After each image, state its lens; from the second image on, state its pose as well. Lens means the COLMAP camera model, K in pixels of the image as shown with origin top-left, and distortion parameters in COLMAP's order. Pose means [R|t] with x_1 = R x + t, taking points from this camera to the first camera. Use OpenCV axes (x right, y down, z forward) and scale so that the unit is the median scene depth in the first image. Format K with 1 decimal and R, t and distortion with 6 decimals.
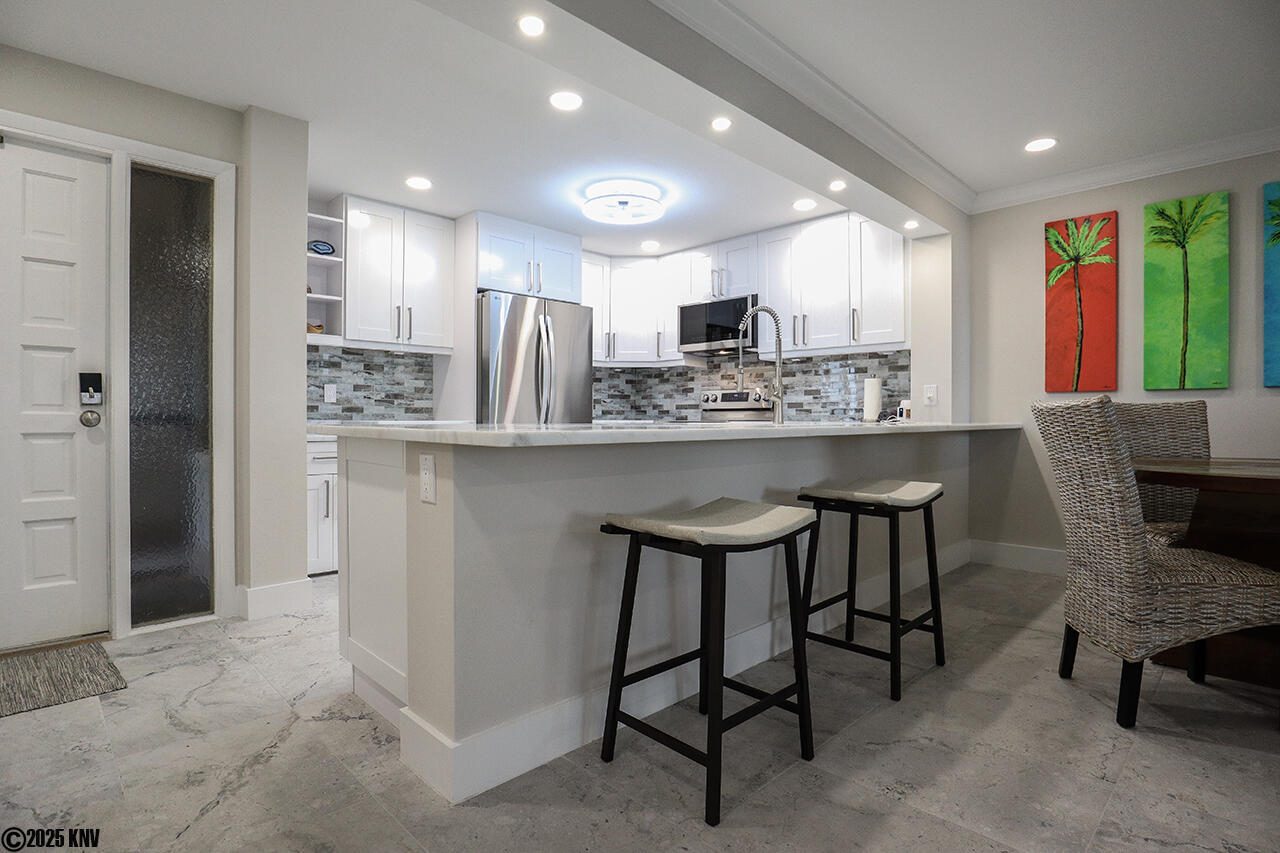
lens RADIAL K [[677.3, 0, 632.7], [0, 677.3, 434.3], [0, 0, 1]] dist [-0.033838, 0.008866]
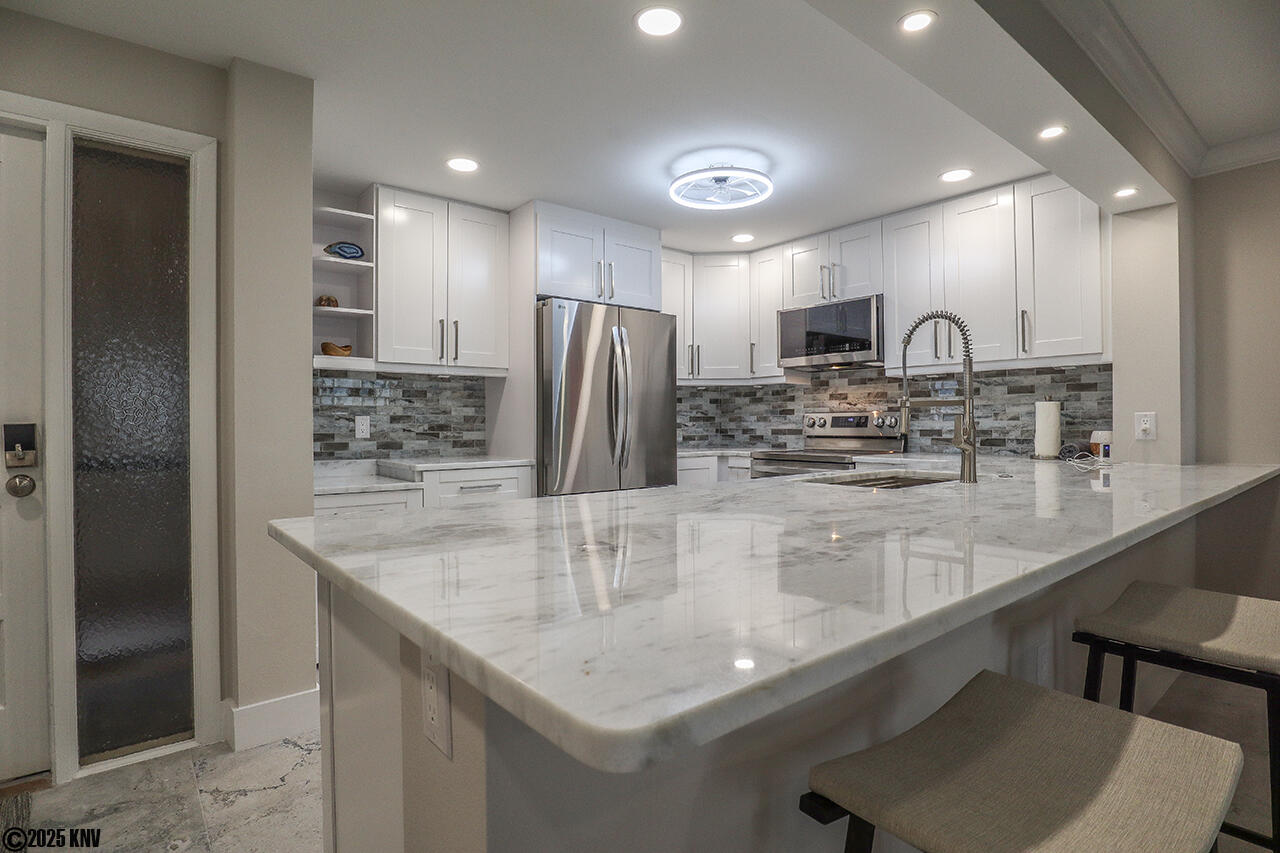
lens RADIAL K [[677.3, 0, 630.1], [0, 677.3, 441.9], [0, 0, 1]] dist [-0.033838, 0.008866]
pose [[0.995743, -0.006919, -0.091909, -0.046828], [0.007250, 0.999968, 0.003262, -0.044369], [0.091884, -0.003914, 0.995762, 0.210494]]
